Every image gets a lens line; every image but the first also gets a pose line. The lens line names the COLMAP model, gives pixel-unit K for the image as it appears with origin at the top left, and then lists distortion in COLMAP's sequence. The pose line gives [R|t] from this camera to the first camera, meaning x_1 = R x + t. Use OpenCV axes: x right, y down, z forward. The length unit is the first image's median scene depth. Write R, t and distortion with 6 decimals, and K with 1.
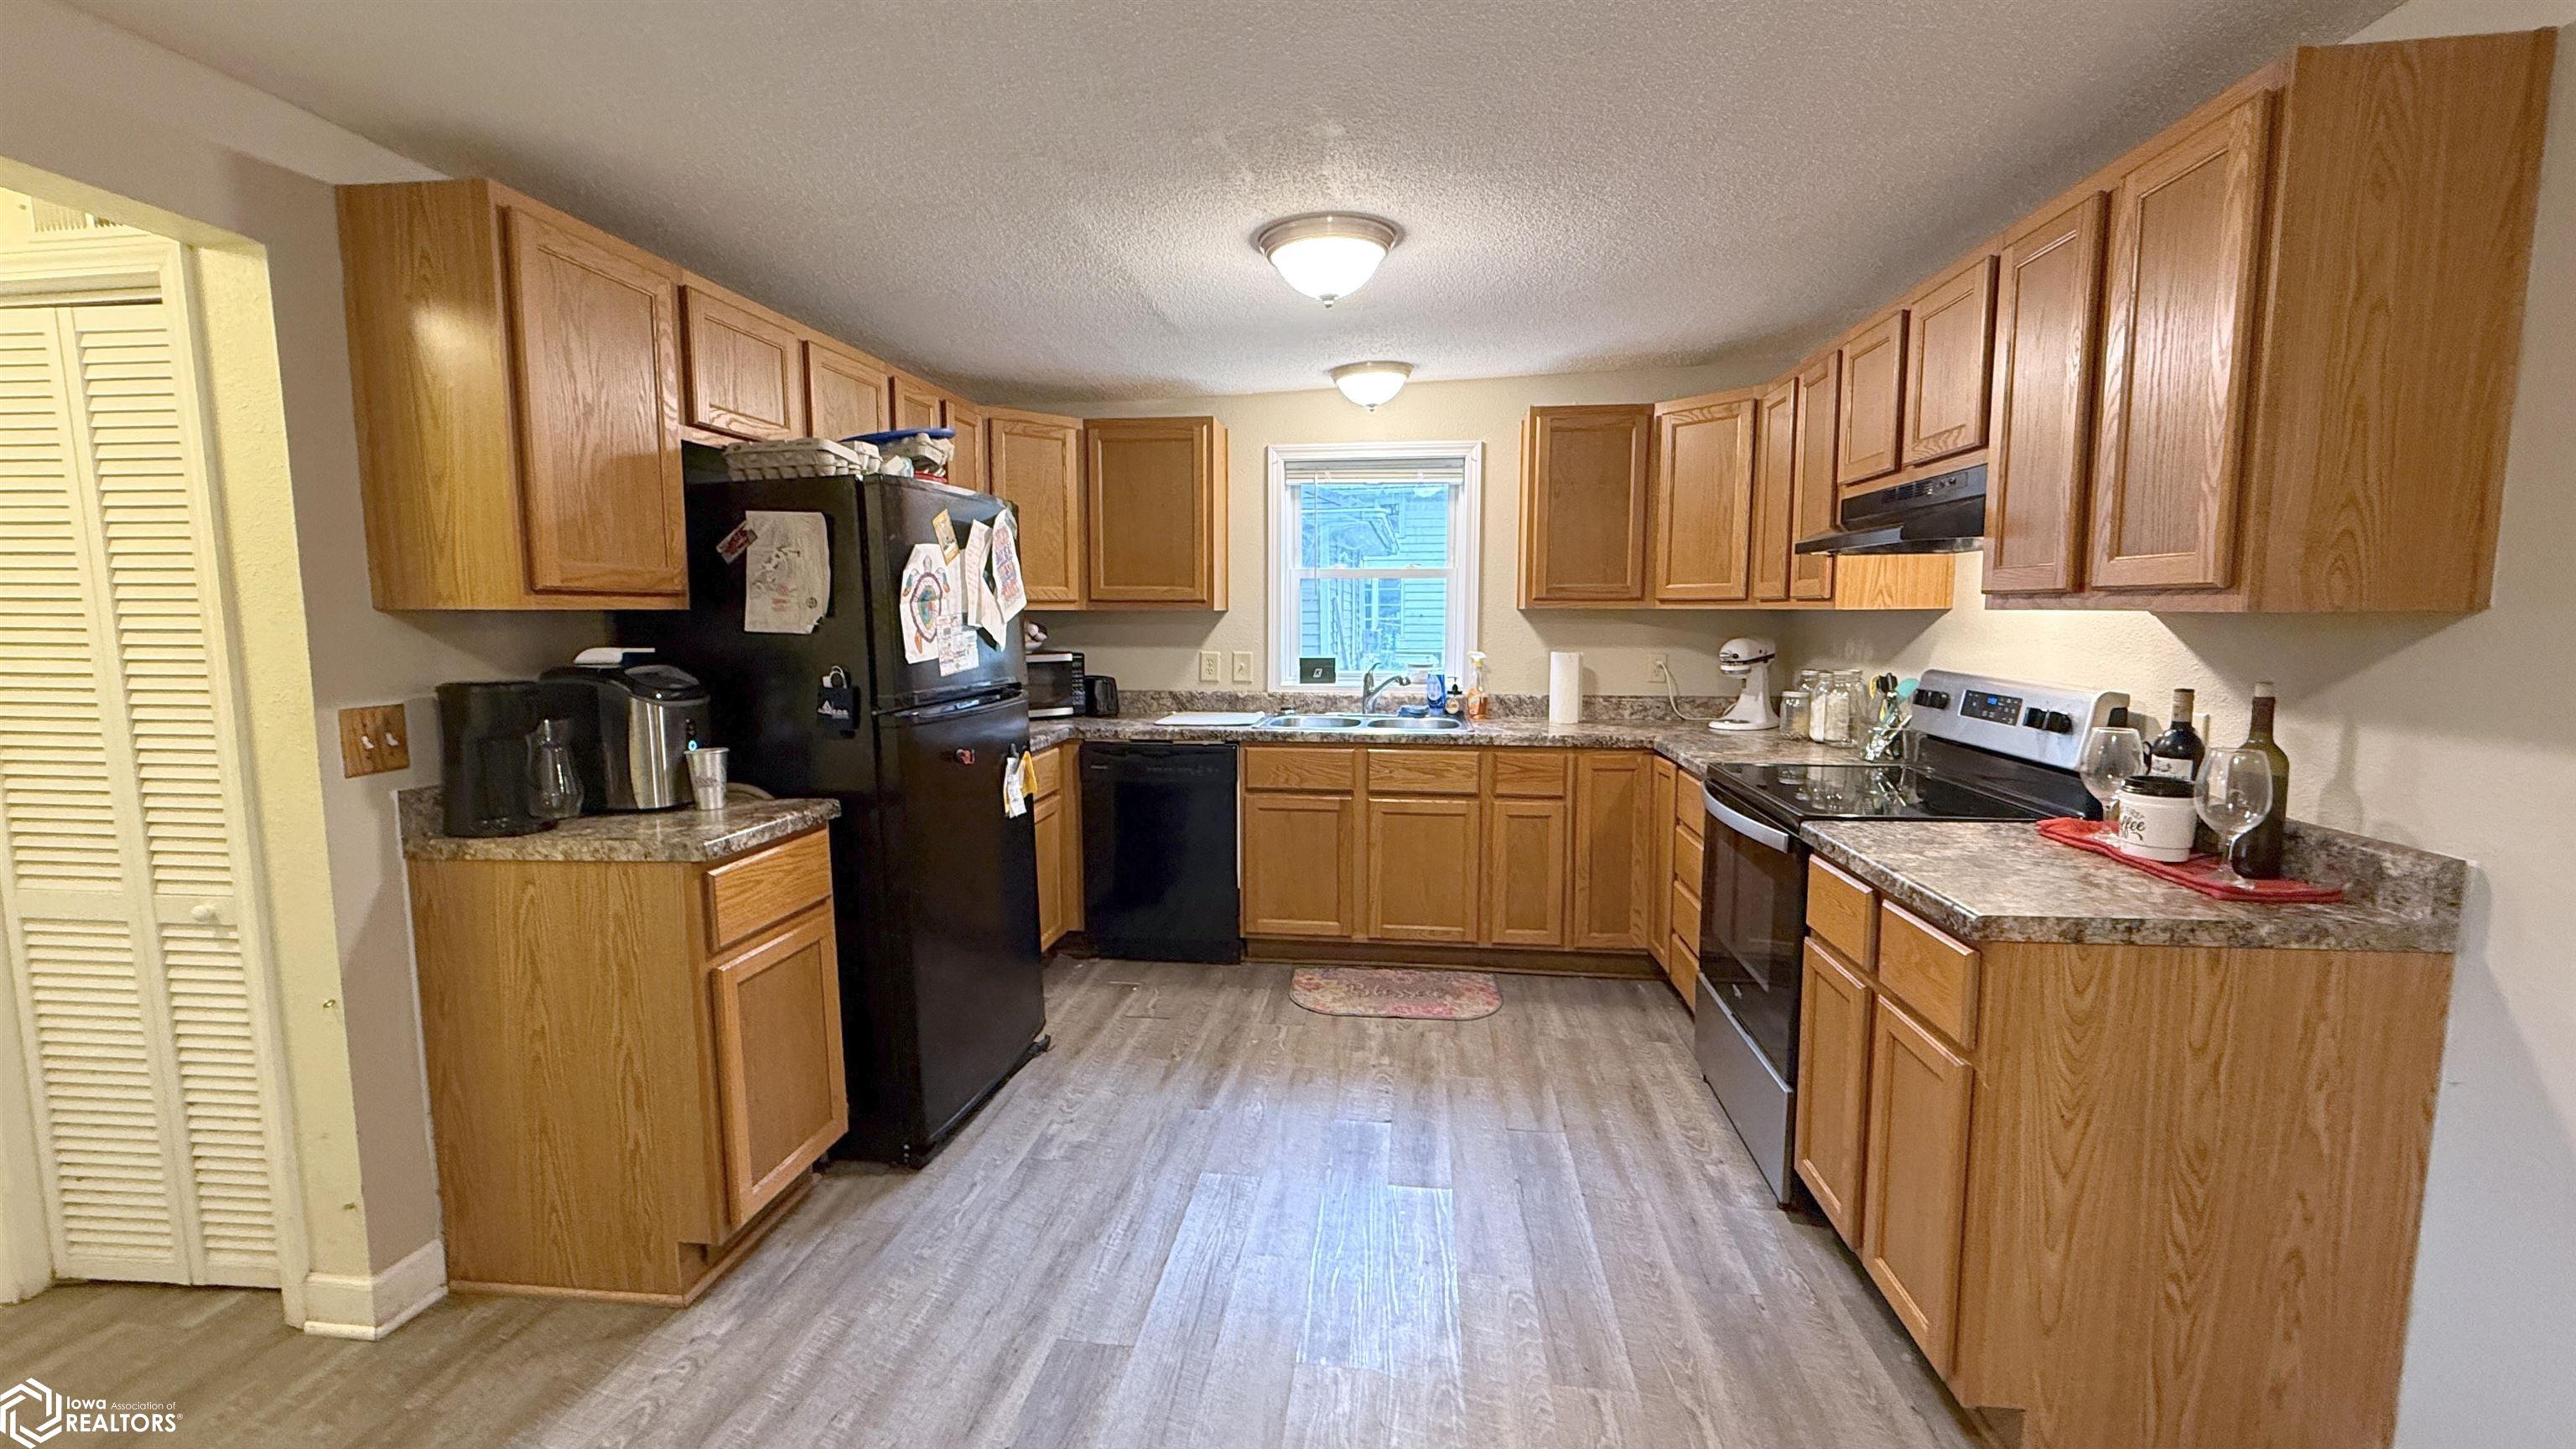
lens RADIAL K [[1026.0, 0, 1282.4], [0, 1026.0, 721.2], [0, 0, 1]] dist [-0.002656, 0.000052]
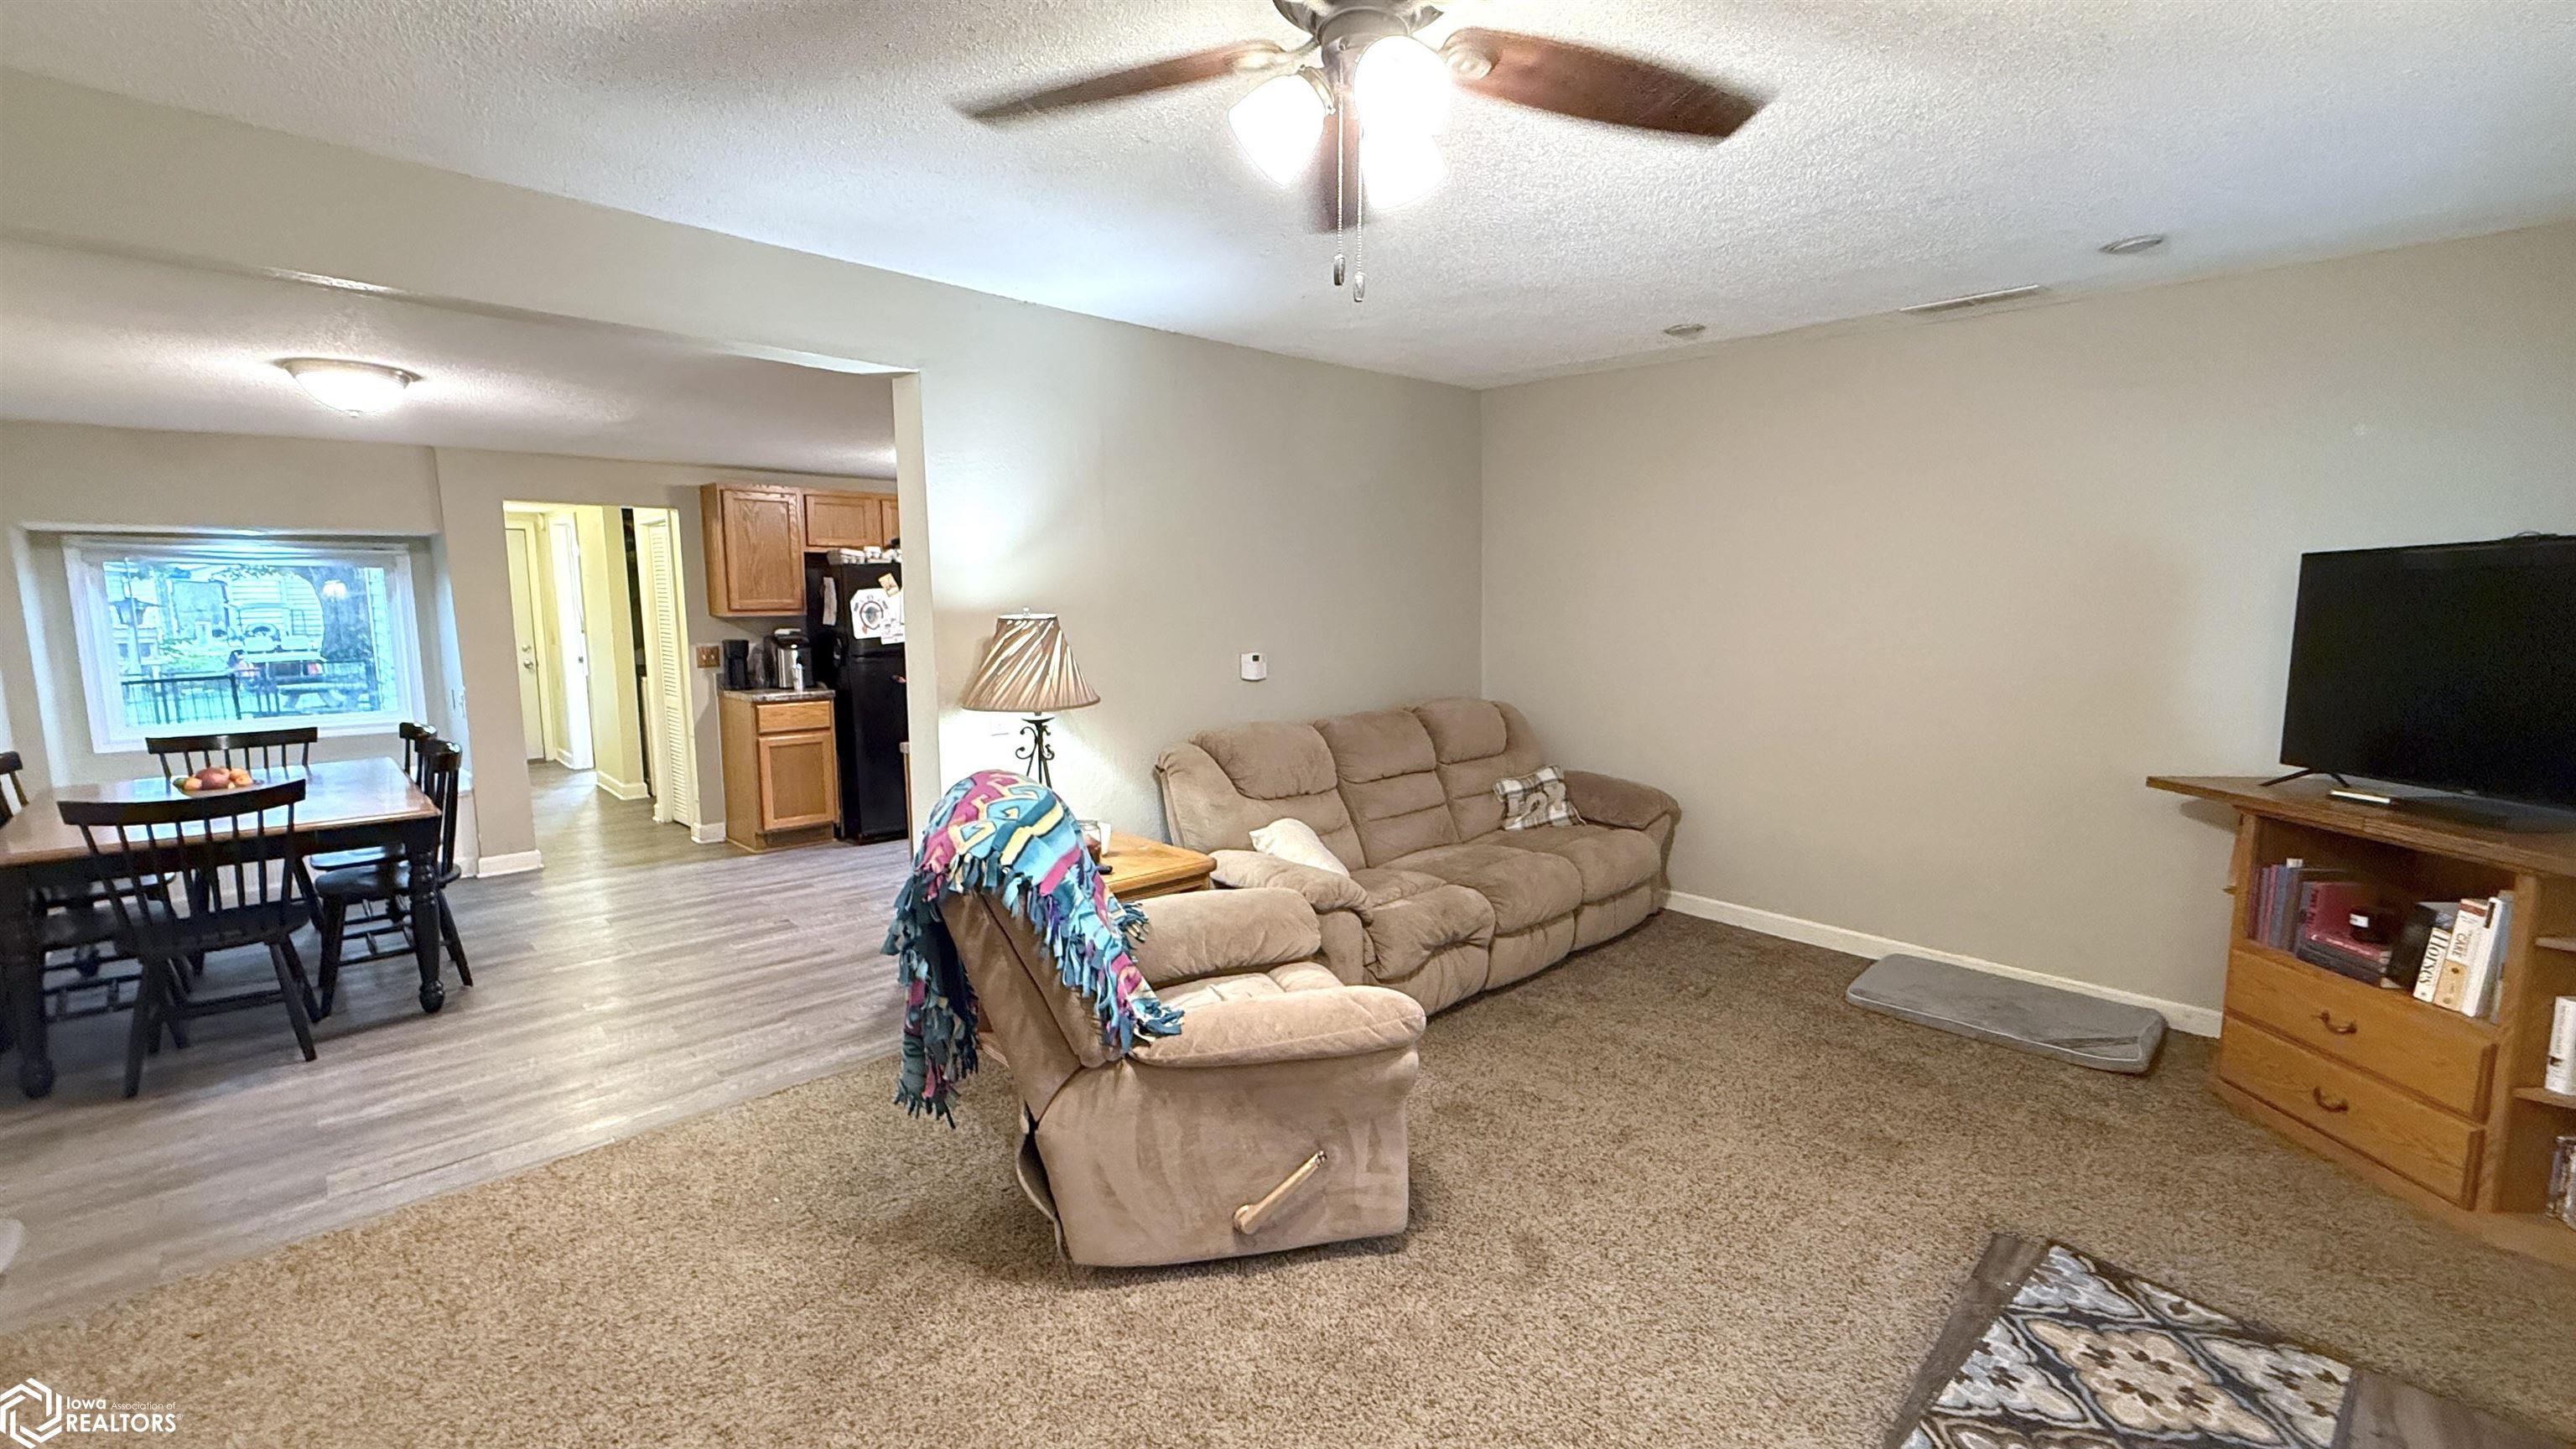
lens RADIAL K [[1032.7, 0, 1272.6], [0, 1032.7, 725.2], [0, 0, 1]] dist [-0.000498, 0.000081]
pose [[0.782411, 0.082958, -0.617213, 1.467340], [-0.068452, 0.996539, 0.047168, -0.024400], [0.618989, 0.005344, 0.785381, -0.253626]]
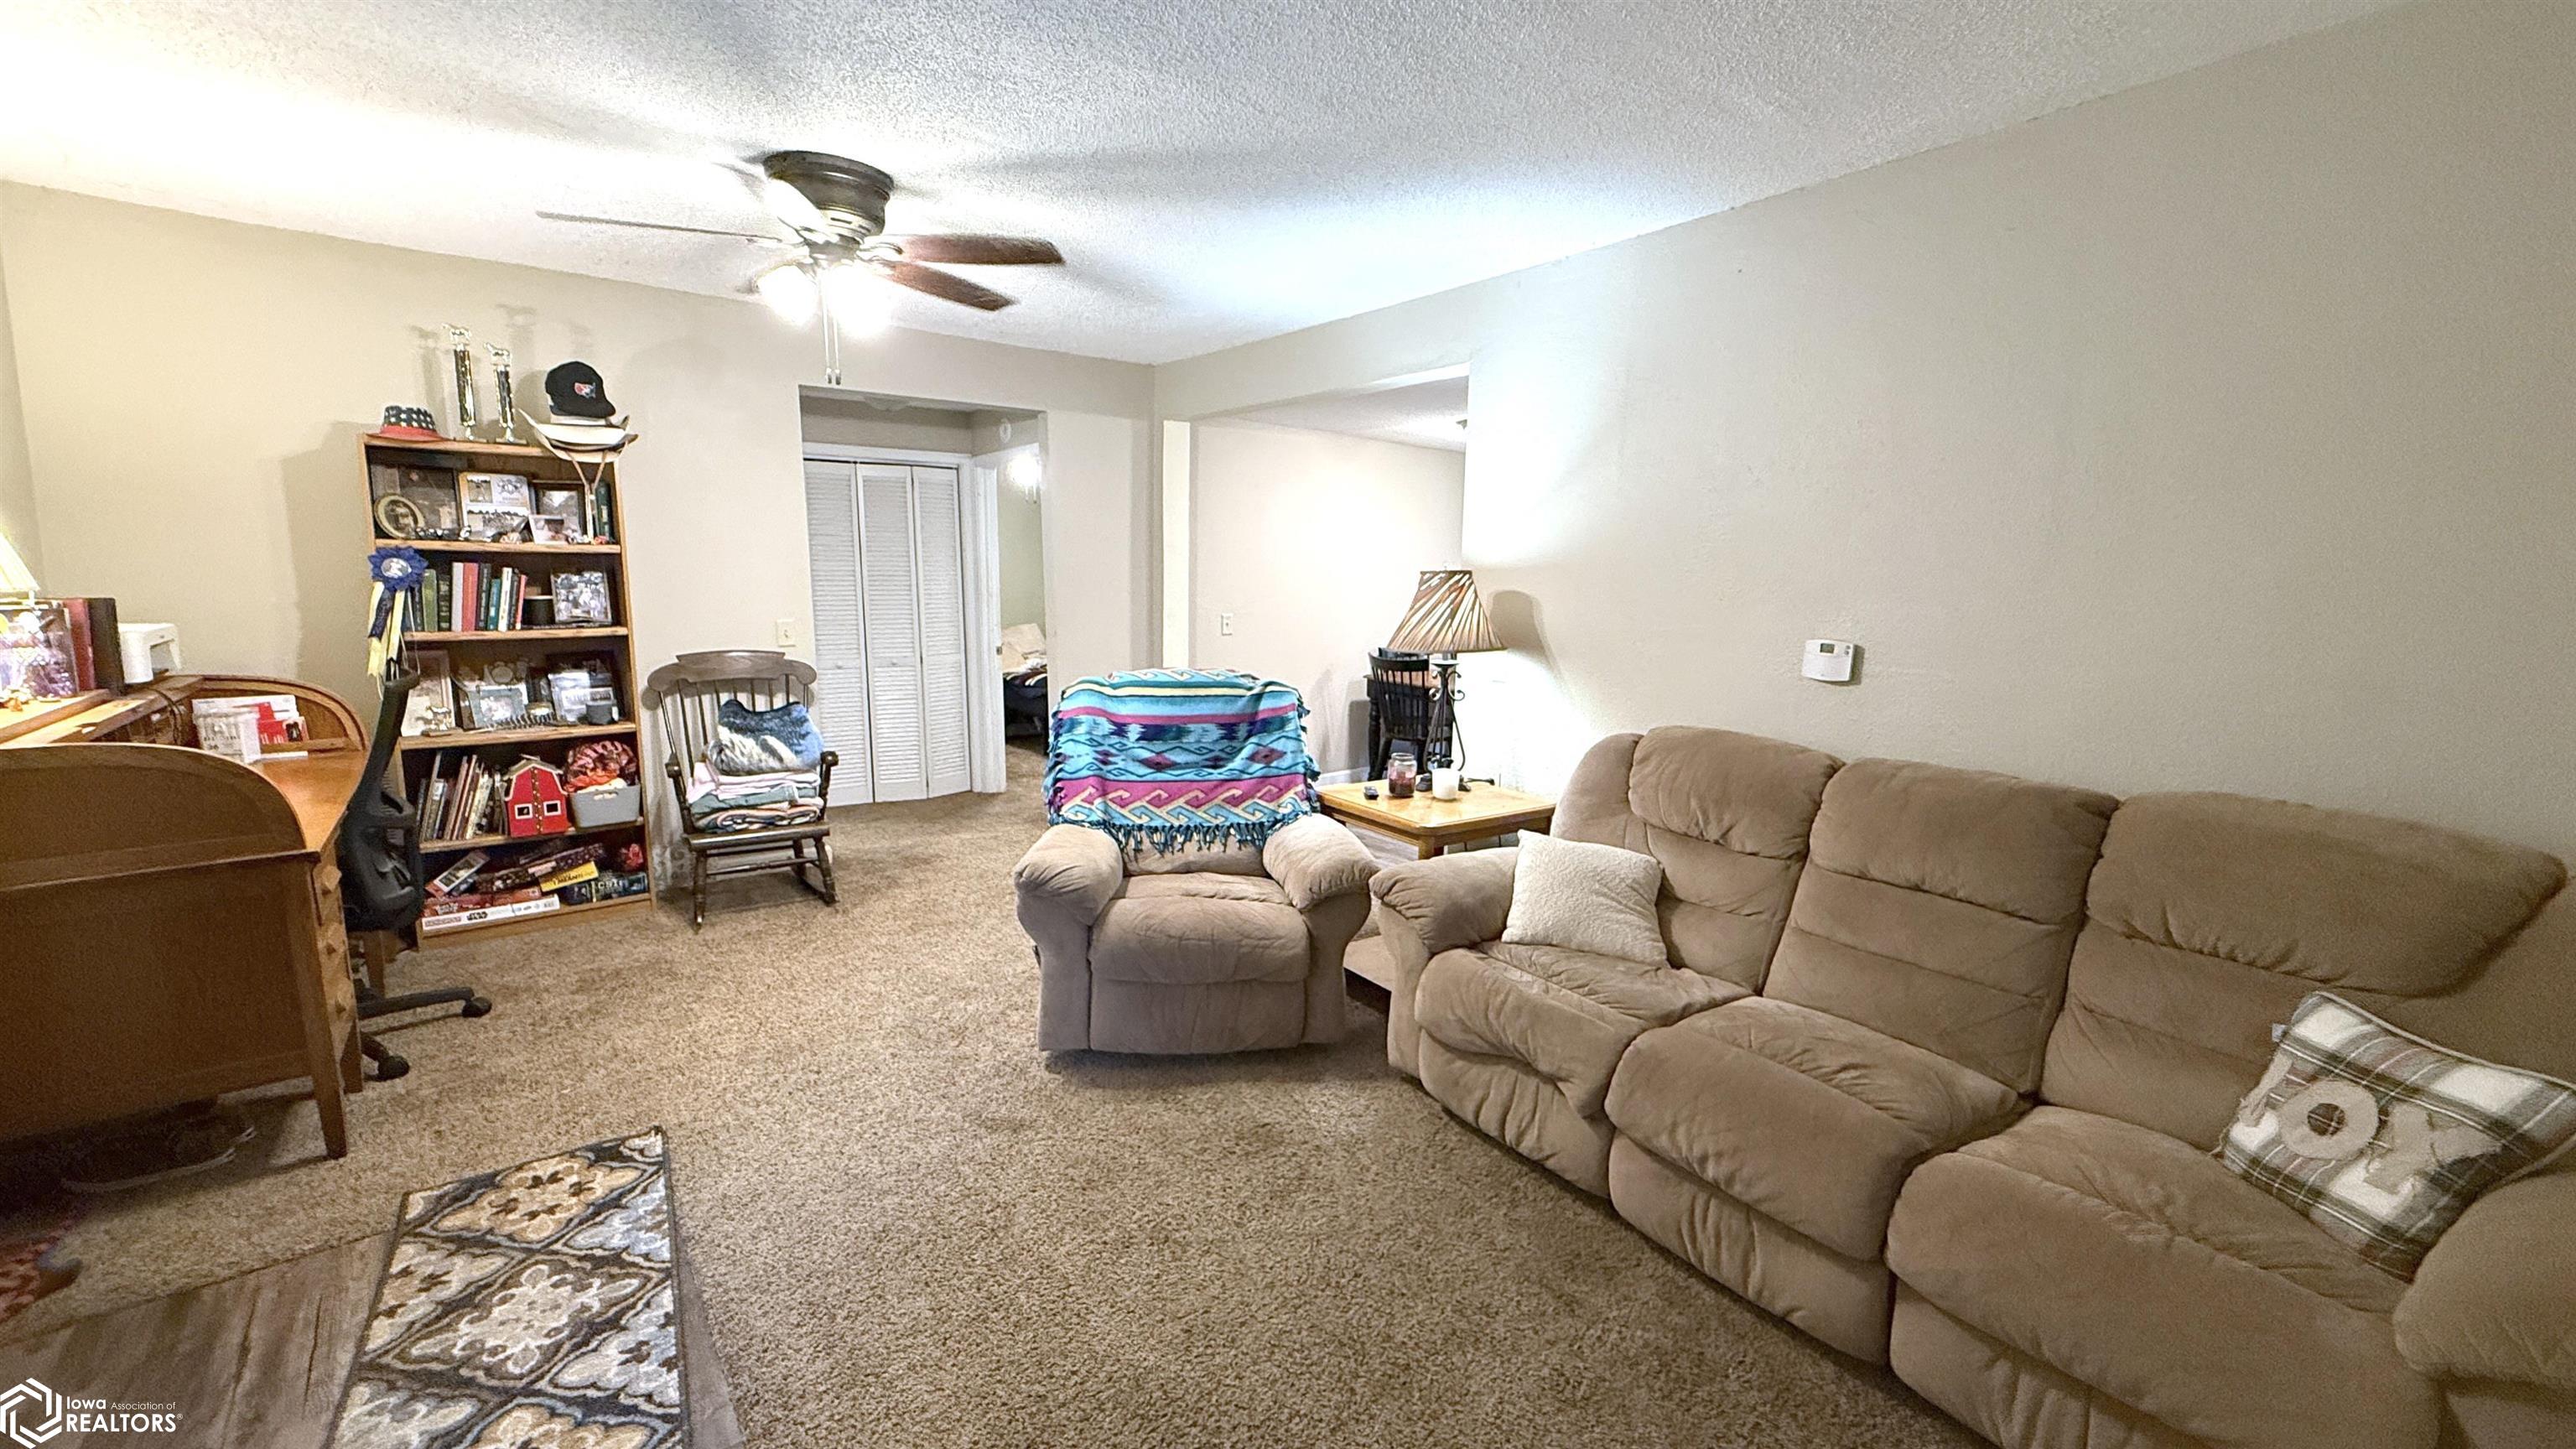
lens RADIAL K [[1026.0, 0, 1282.4], [0, 1026.0, 721.2], [0, 0, 1]] dist [-0.002656, 0.000052]
pose [[-0.711893, 0.100526, -0.695056, 1.565697], [-0.085526, 0.969926, 0.227878, -0.144336], [0.697061, 0.221670, -0.681886, 1.051824]]
